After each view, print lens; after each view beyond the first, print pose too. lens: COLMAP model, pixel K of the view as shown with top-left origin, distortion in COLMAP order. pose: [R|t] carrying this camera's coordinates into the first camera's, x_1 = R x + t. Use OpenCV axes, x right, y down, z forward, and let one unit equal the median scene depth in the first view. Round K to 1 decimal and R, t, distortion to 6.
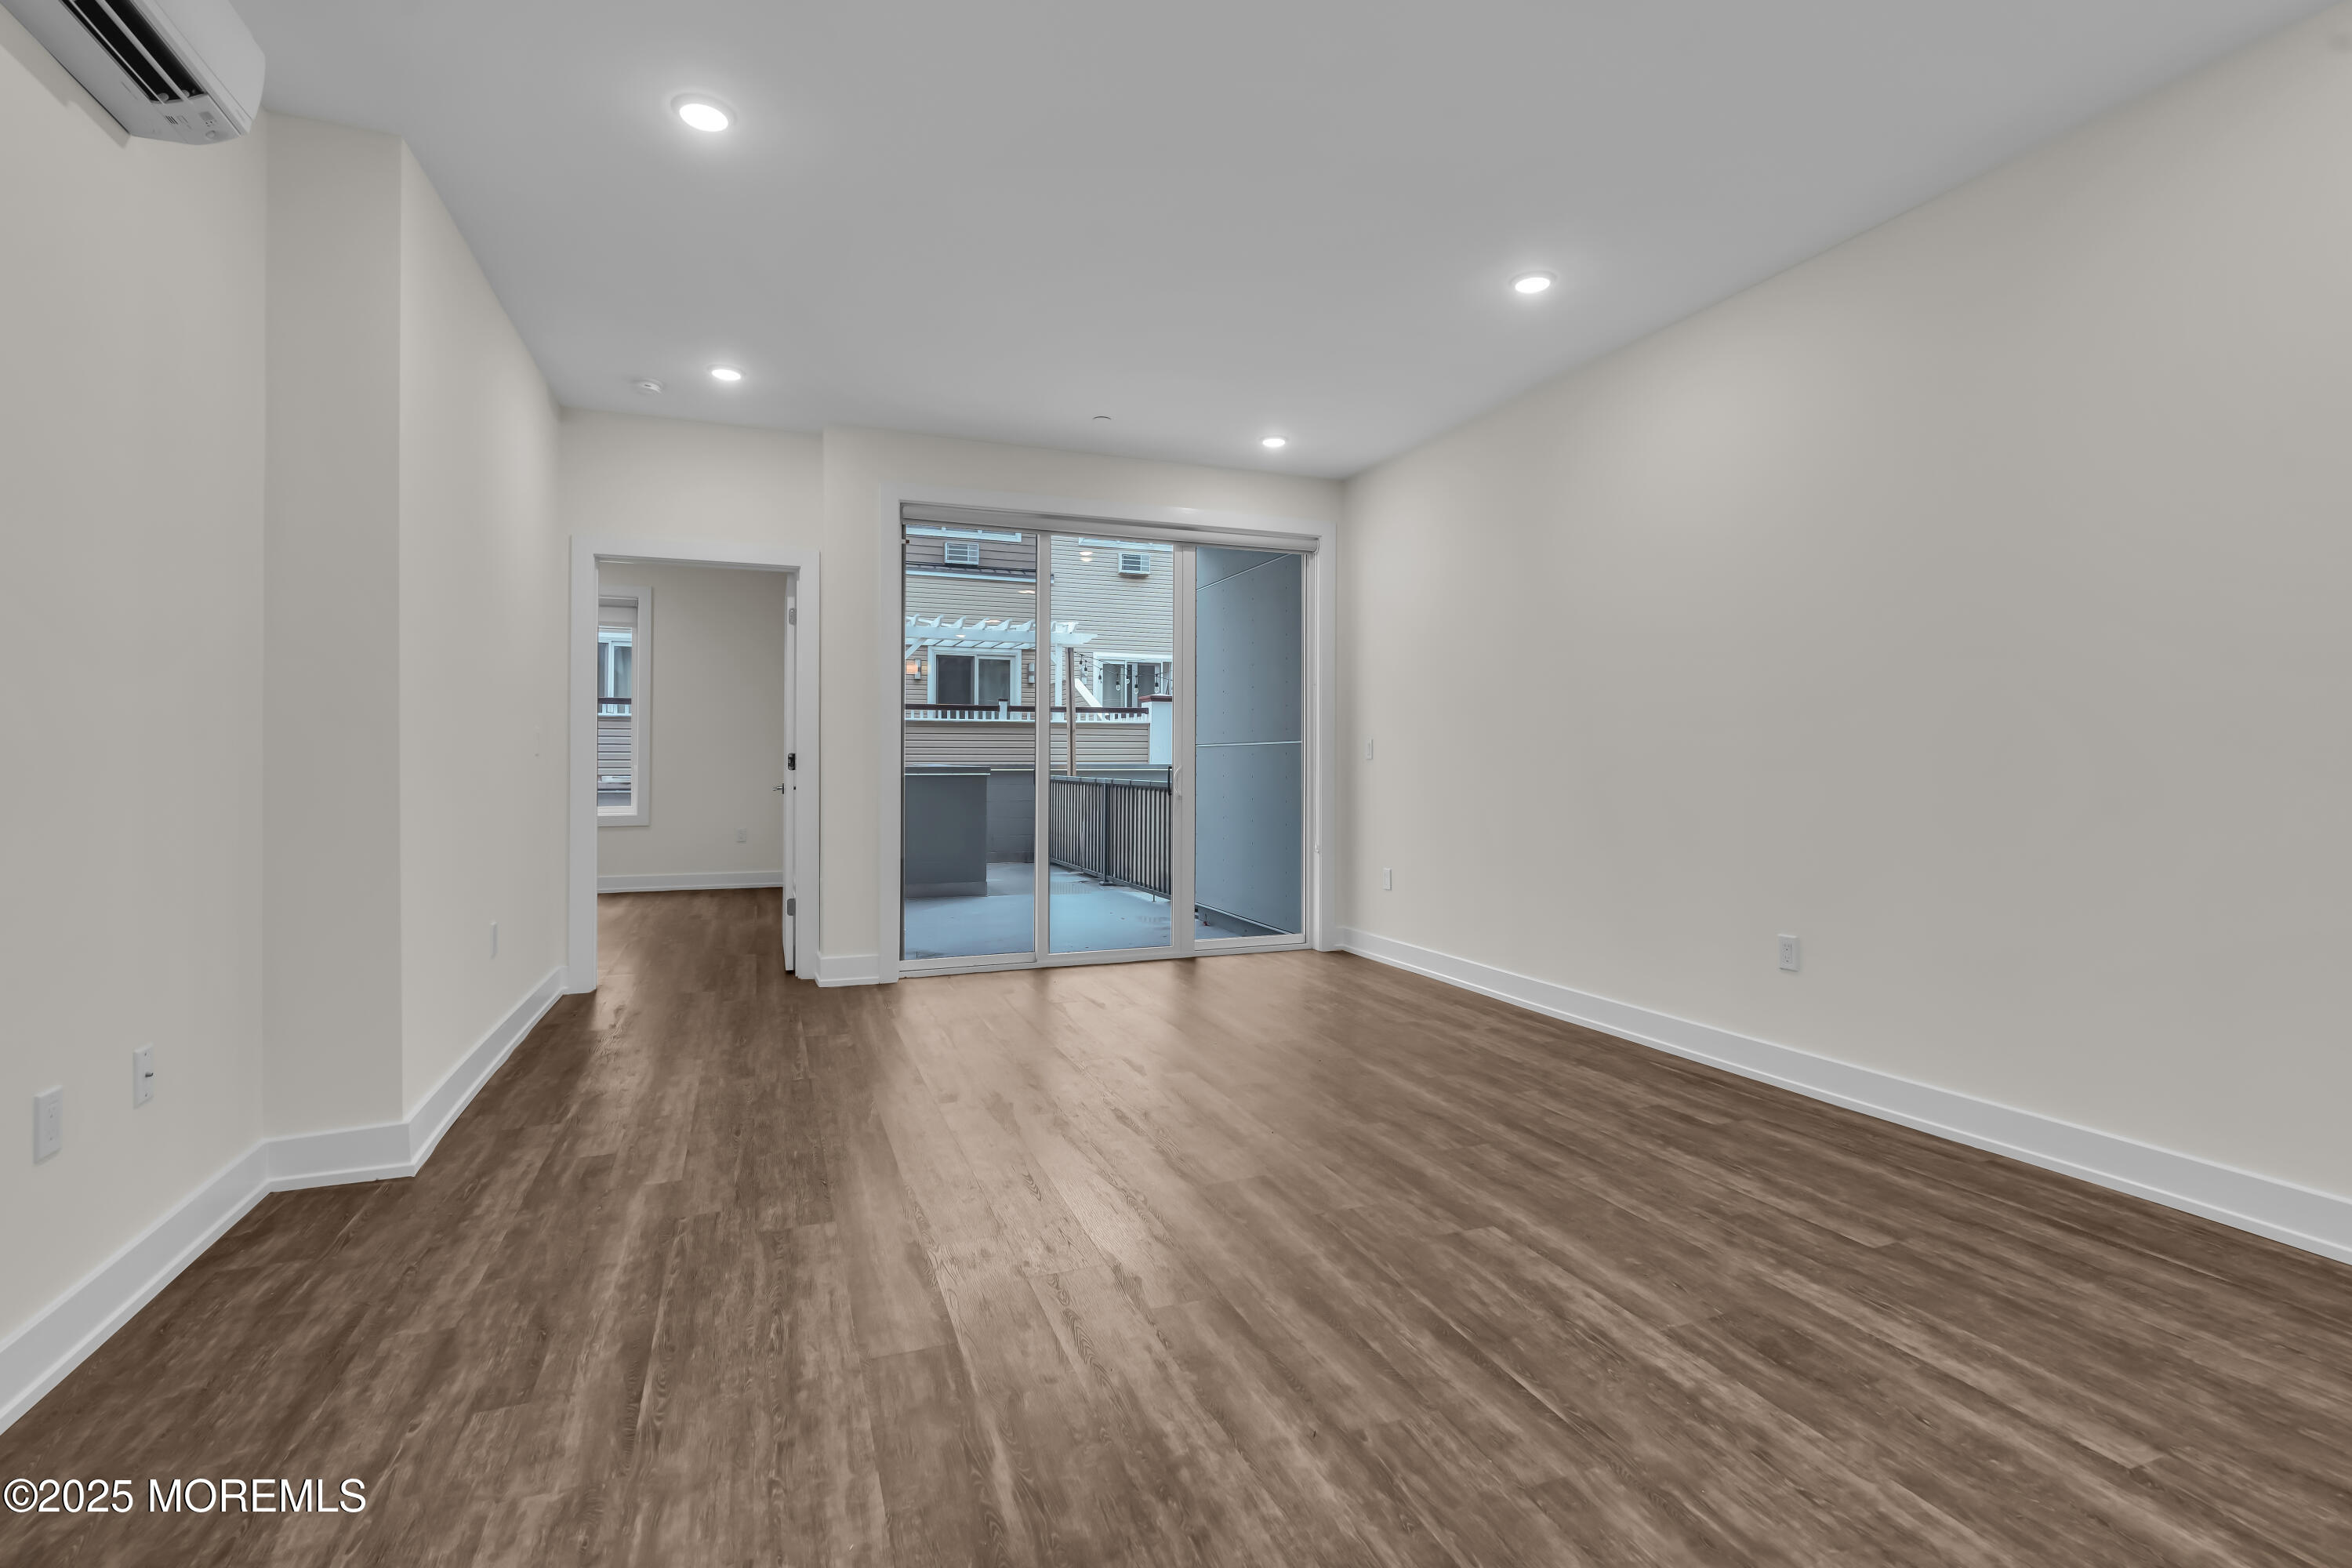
lens RADIAL K [[1061.5, 0, 1175.8], [0, 1061.5, 758.5], [0, 0, 1]] dist [-0.011367, 0.004051]
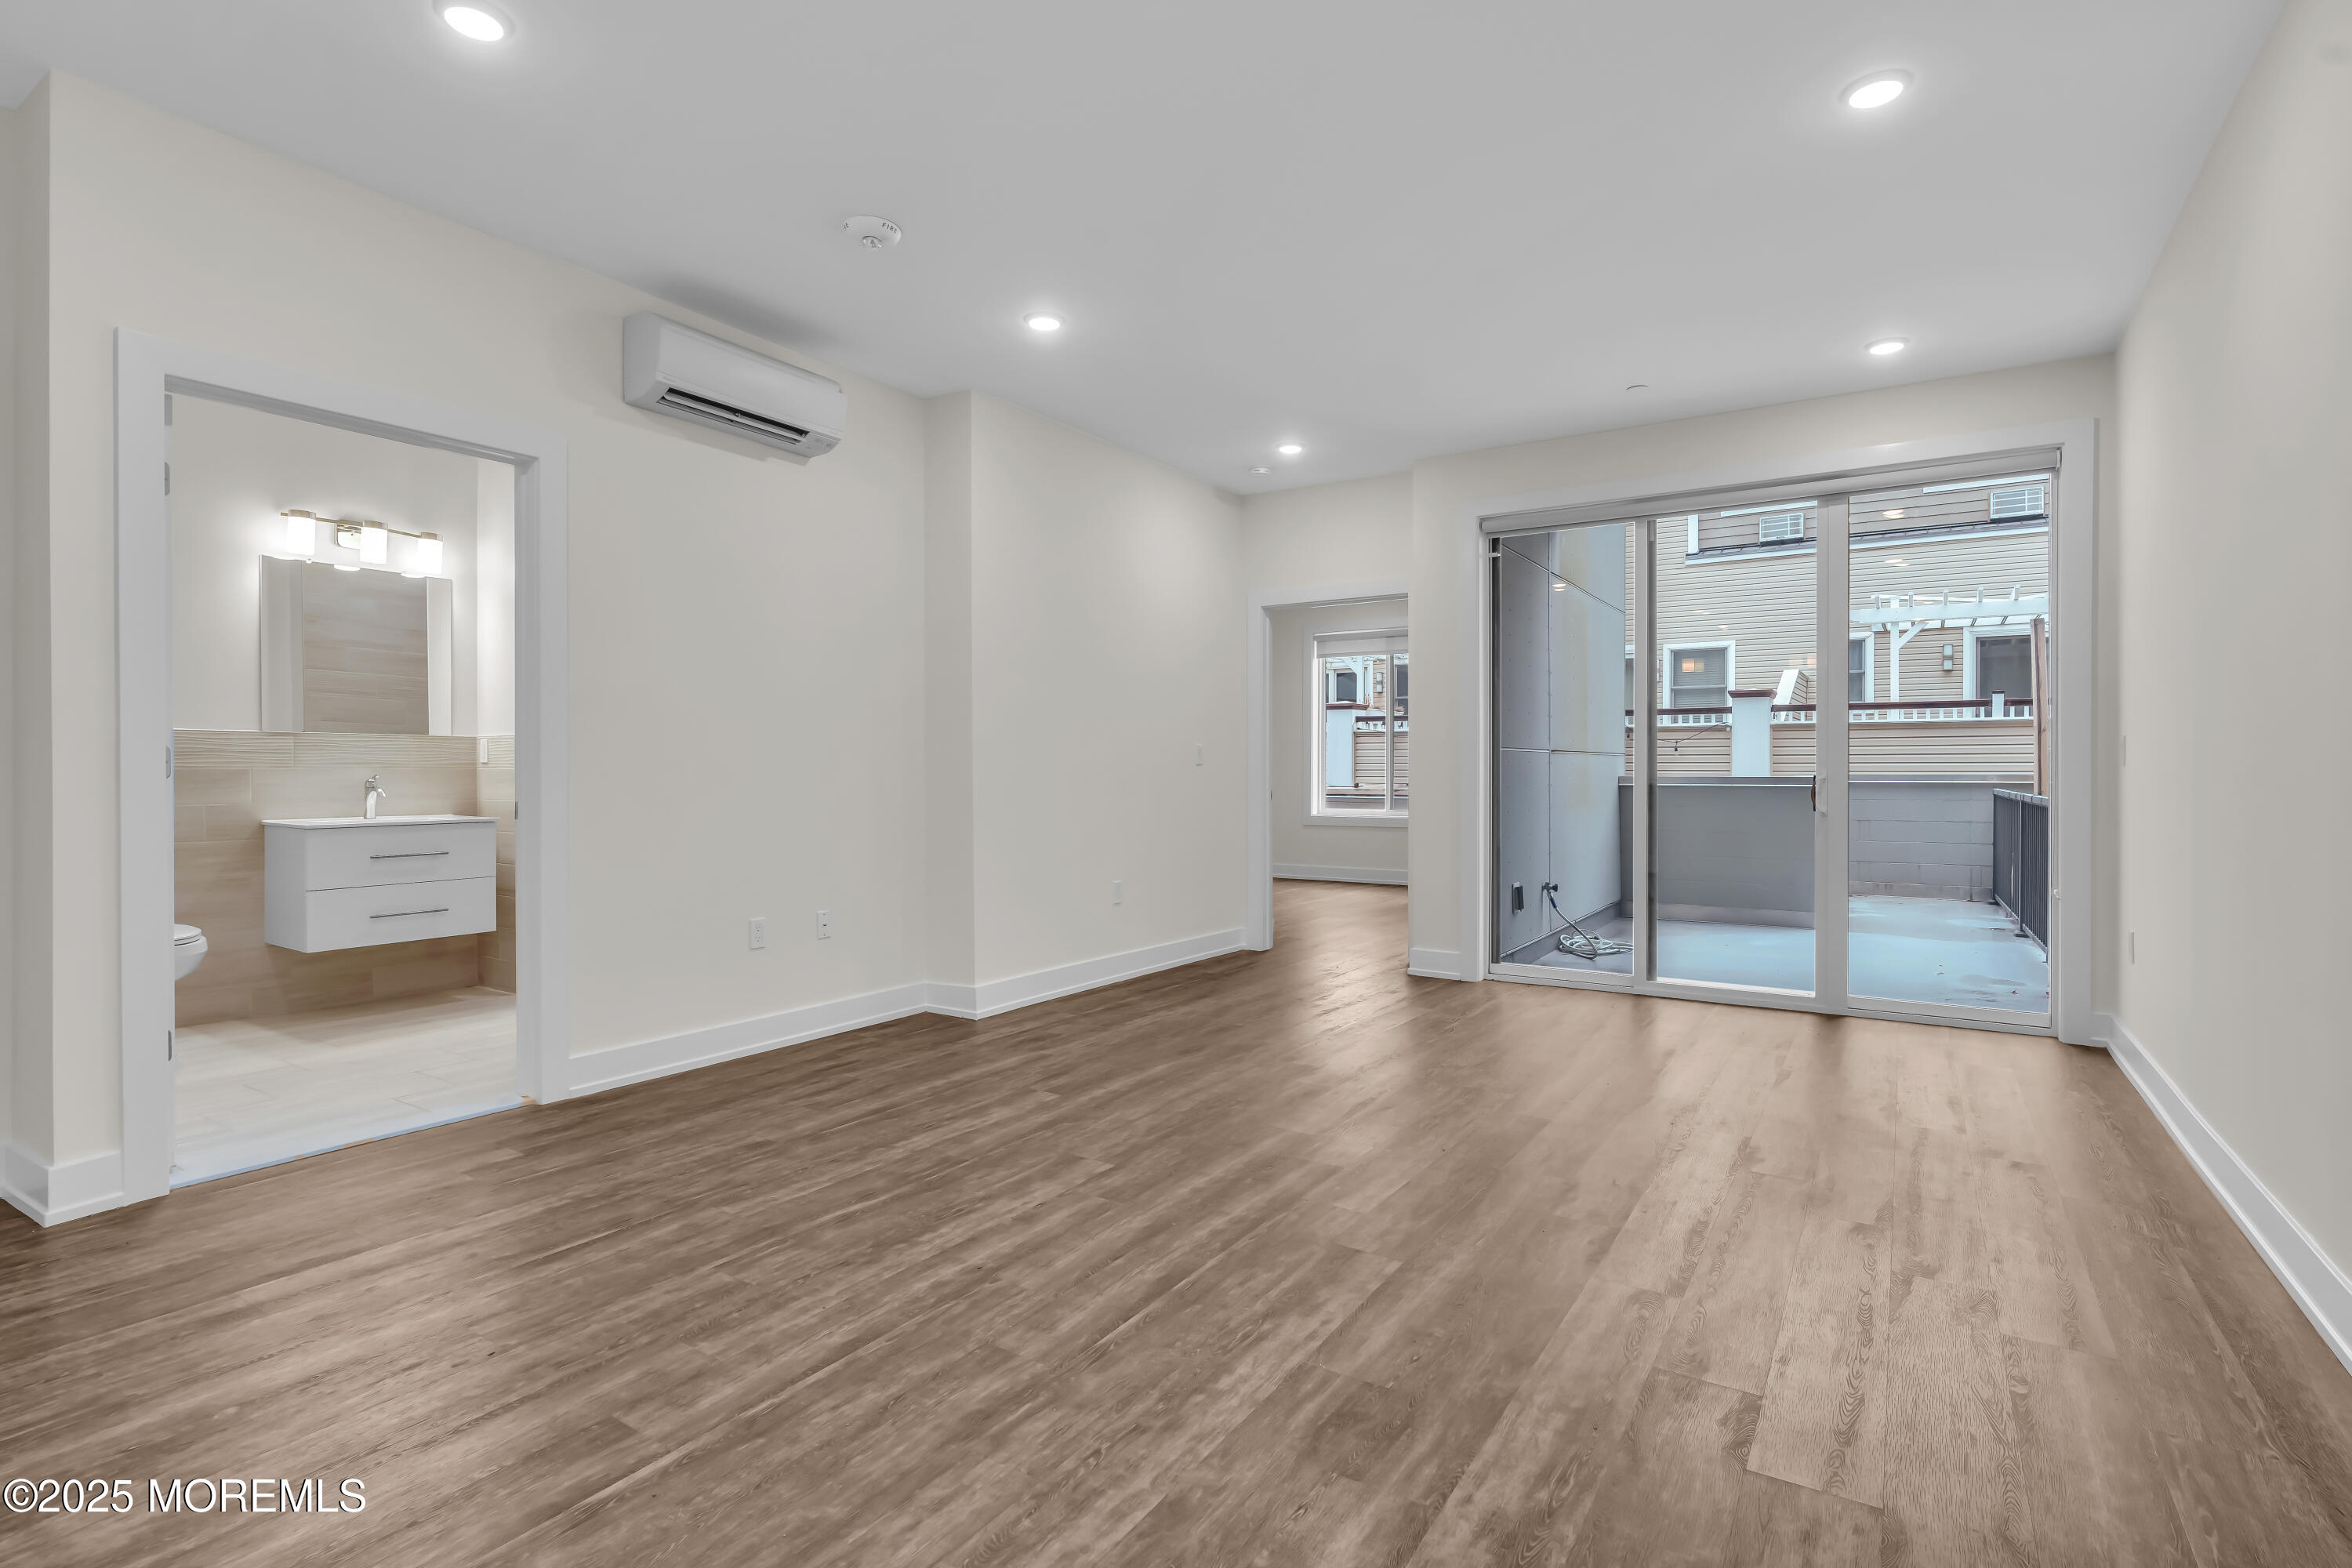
lens RADIAL K [[1122.5, 0, 1171.6], [0, 1122.5, 775.2], [0, 0, 1]] dist [-0.005599, -0.000009]
pose [[0.580552, 0.001845, -0.814221, 0.707550], [0.001831, 0.999992, 0.003572, 0.006242], [0.814221, -0.003564, 0.580544, 0.187527]]
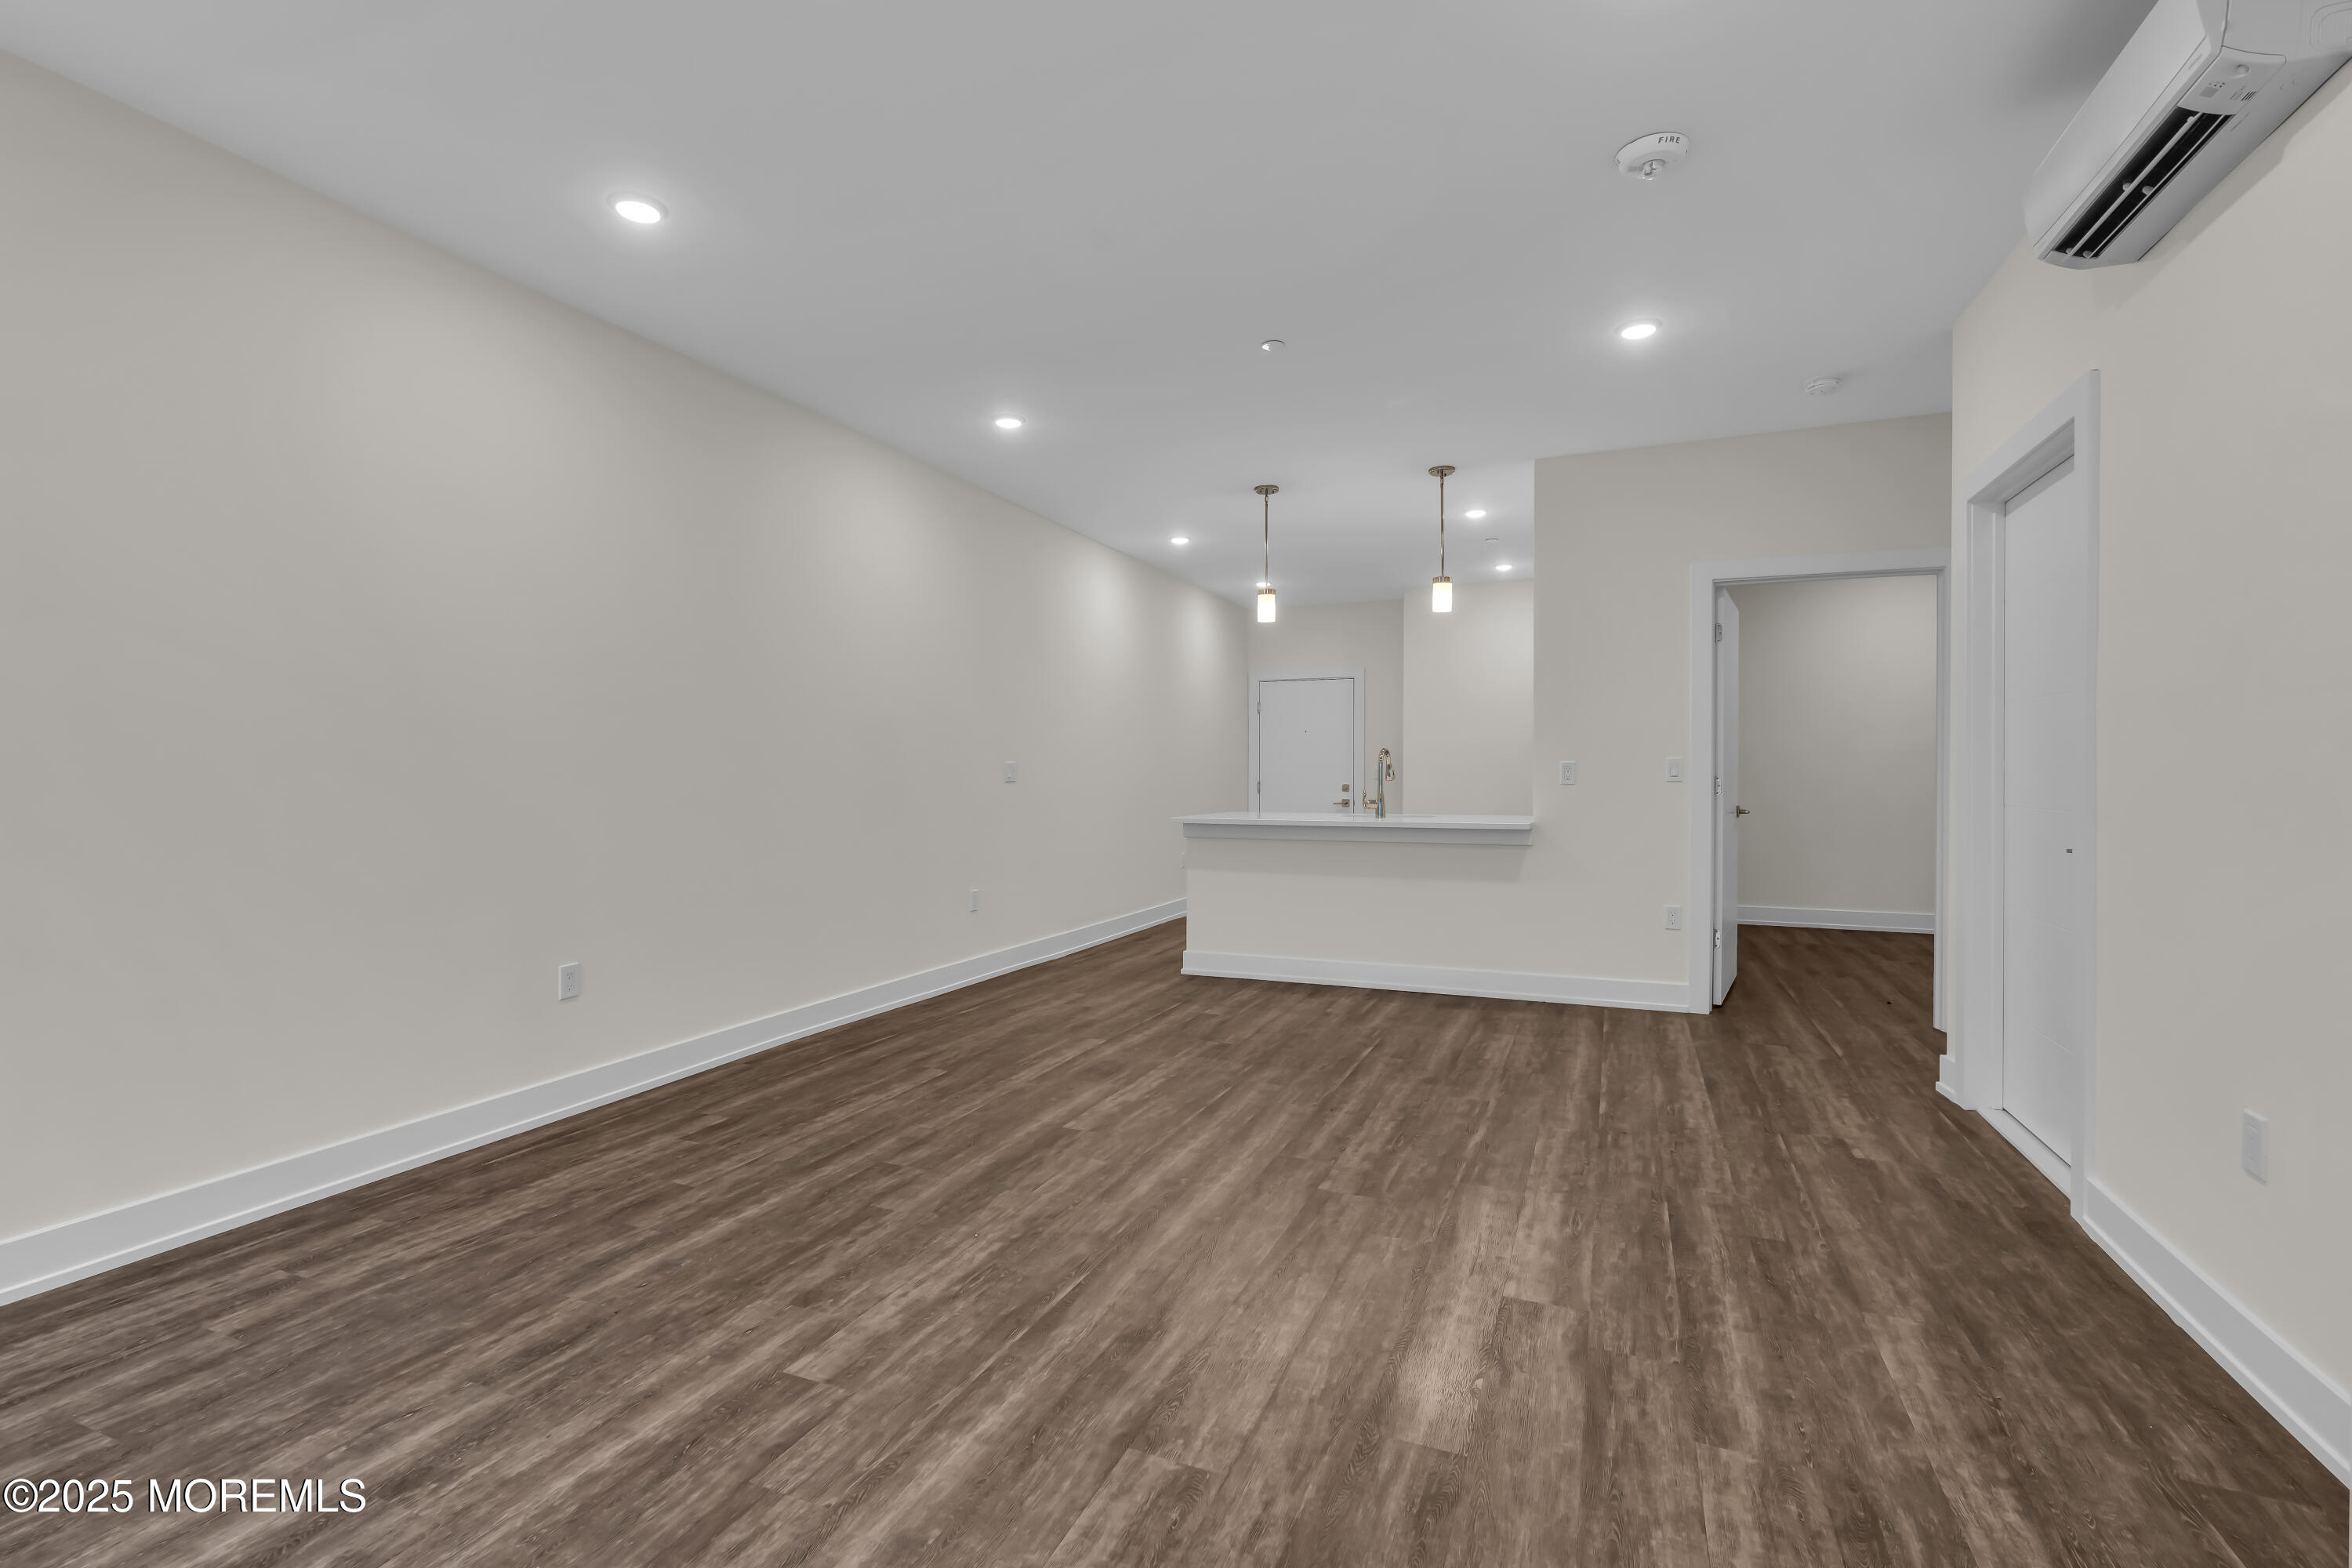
lens RADIAL K [[1061.5, 0, 1175.1], [0, 1061.5, 769.9], [0, 0, 1]] dist [-0.011367, 0.004051]
pose [[-0.719125, 0.002058, 0.694878, -0.553528], [-0.001843, 0.999986, -0.004869, -0.013713], [-0.694878, -0.004782, -0.719111, 1.360995]]
